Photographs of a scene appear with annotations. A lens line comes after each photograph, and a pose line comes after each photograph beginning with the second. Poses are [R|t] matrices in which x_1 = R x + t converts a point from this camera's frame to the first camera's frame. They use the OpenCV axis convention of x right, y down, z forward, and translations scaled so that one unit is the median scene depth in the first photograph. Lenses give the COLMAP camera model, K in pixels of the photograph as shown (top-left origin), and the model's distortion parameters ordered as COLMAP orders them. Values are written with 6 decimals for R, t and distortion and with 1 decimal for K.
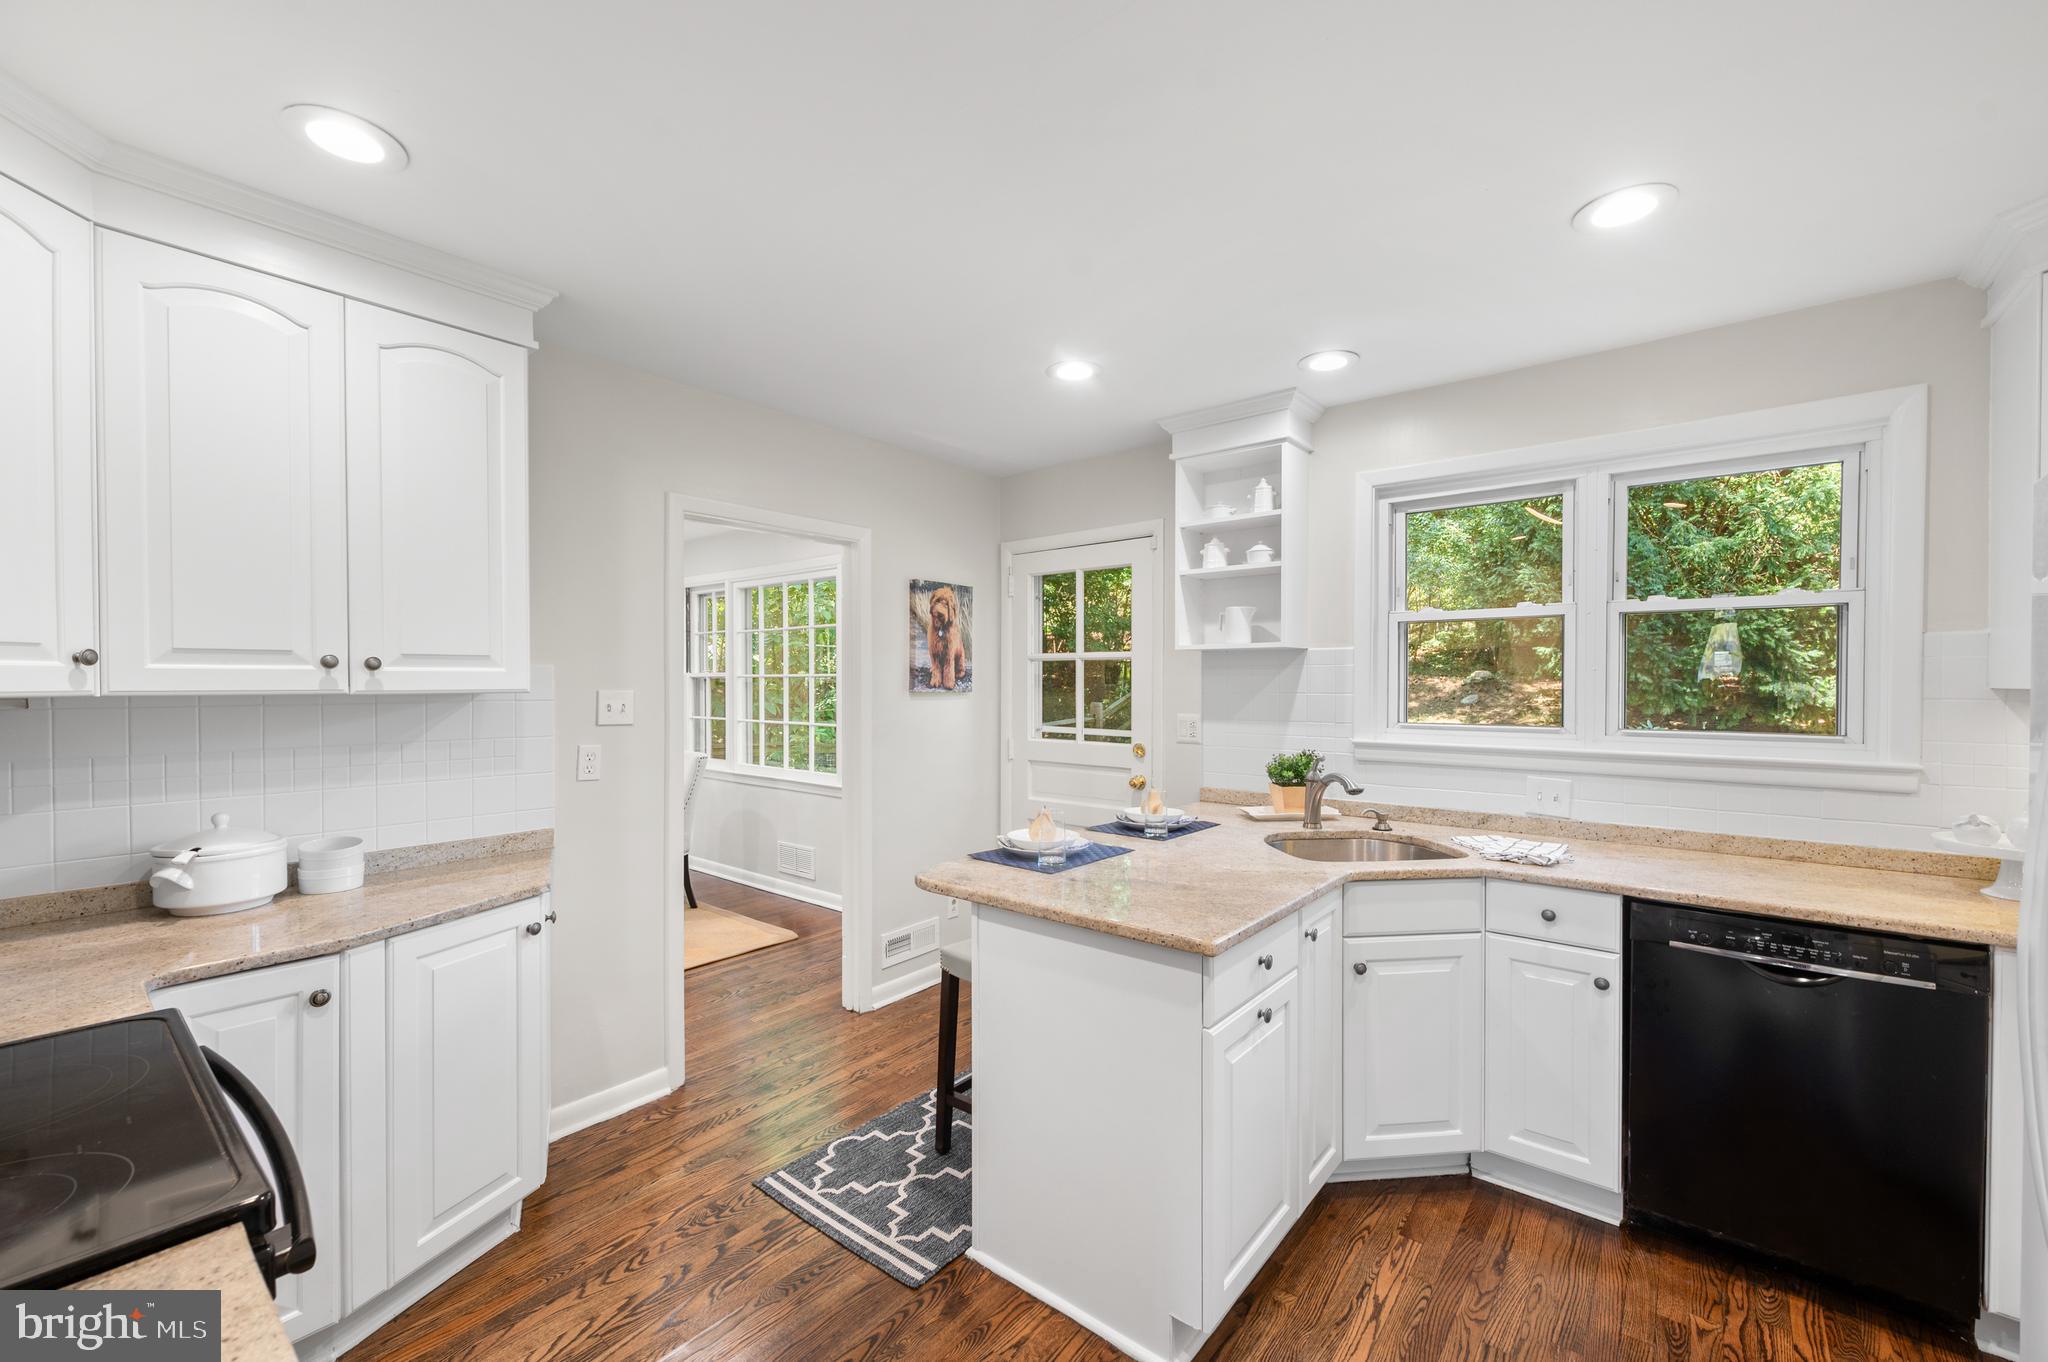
lens RADIAL K [[819.7, 0, 1034.9], [0, 819.7, 686.5], [0, 0, 1]] dist [-0.000132, -0.000002]
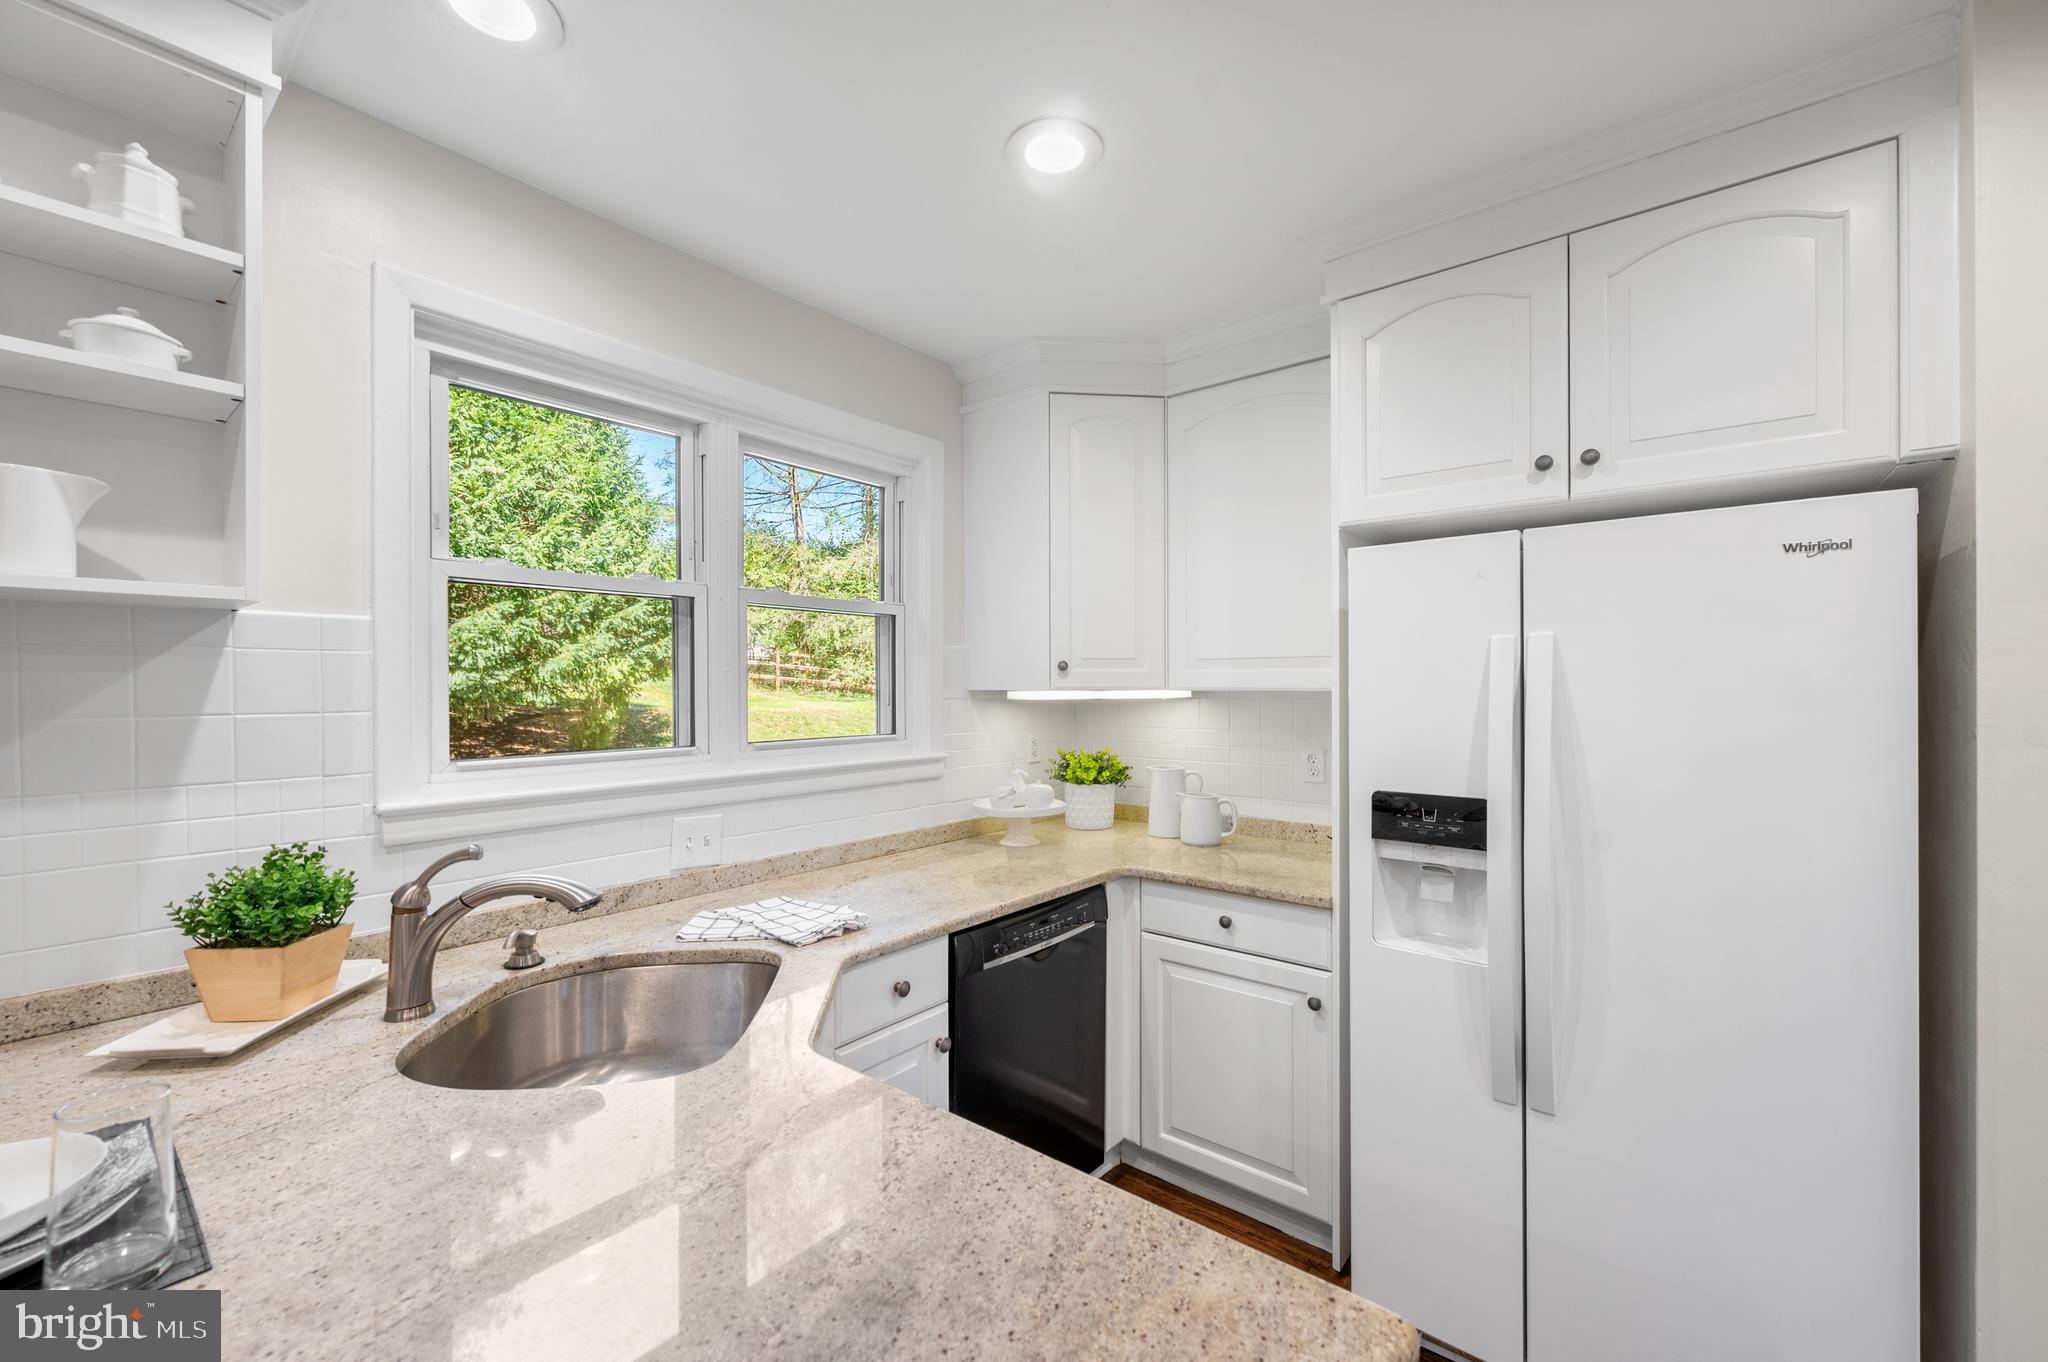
lens RADIAL K [[819.7, 0, 1034.9], [0, 819.7, 686.5], [0, 0, 1]] dist [-0.000132, -0.000002]
pose [[0.002136, -0.001190, 0.999997, -0.094672], [0.008578, 0.999963, 0.001171, -0.002950], [-0.999961, 0.008575, 0.002146, 0.583721]]
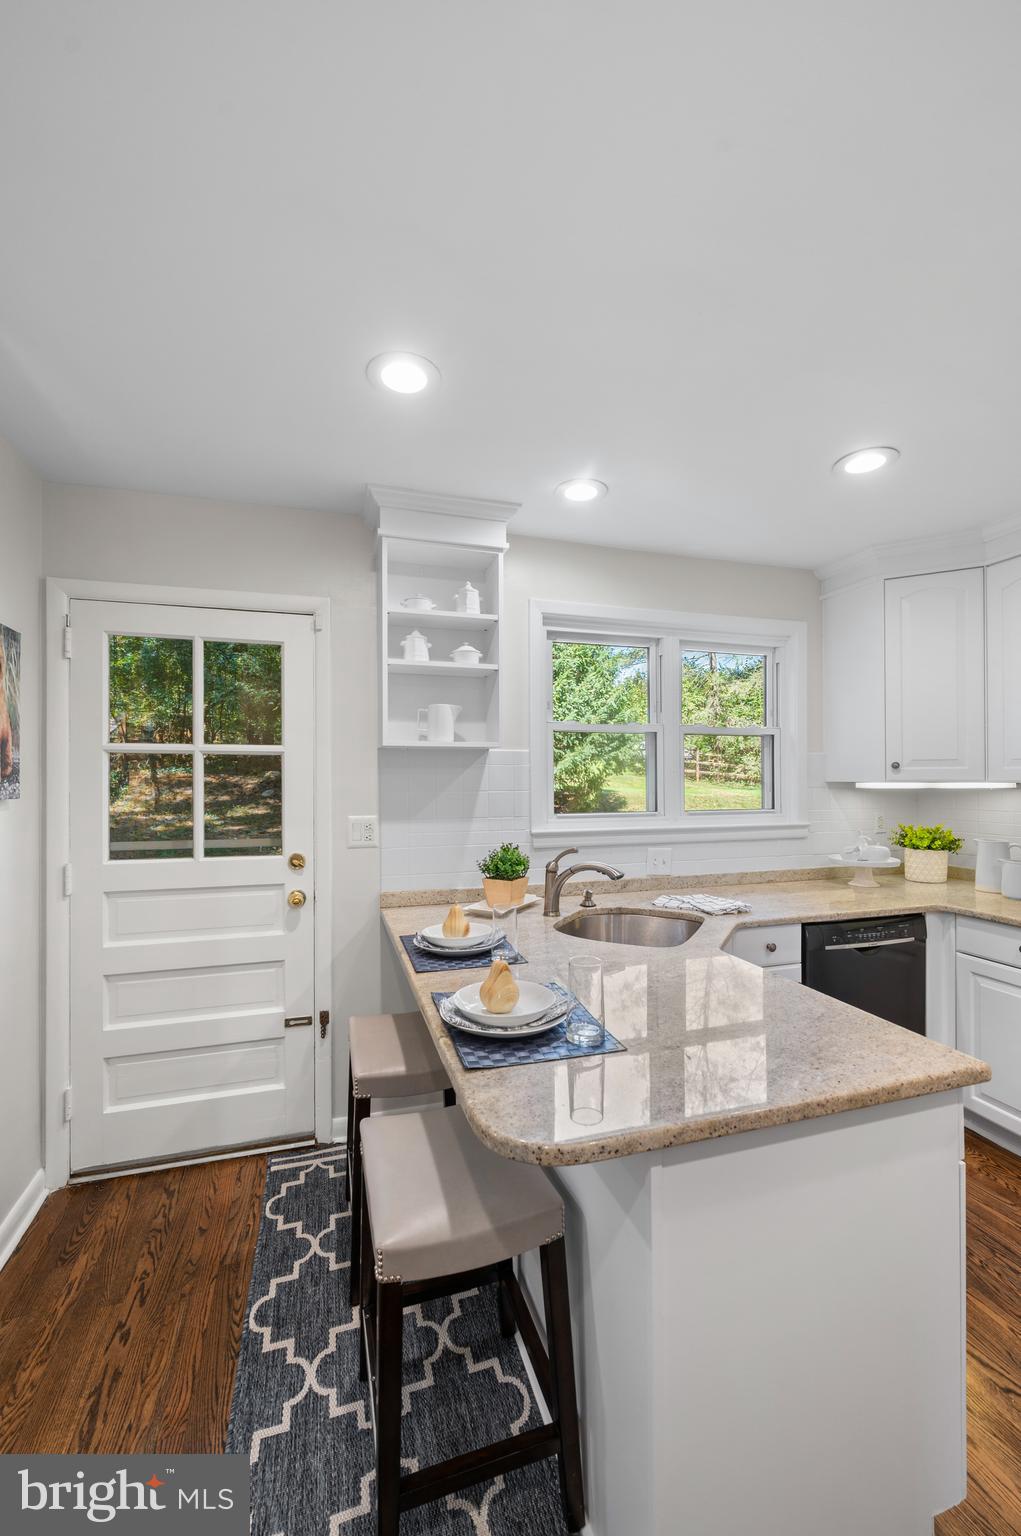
lens RADIAL K [[614.8, 0, 516.2], [0, 614.8, 775.6], [0, 0, 1]] dist [-0.000132, -0.000002]
pose [[0.558136, 0.001807, 0.829747, -0.320769], [0.008713, 0.999930, -0.008039, -0.004943], [-0.829703, 0.011717, 0.558081, 0.518502]]
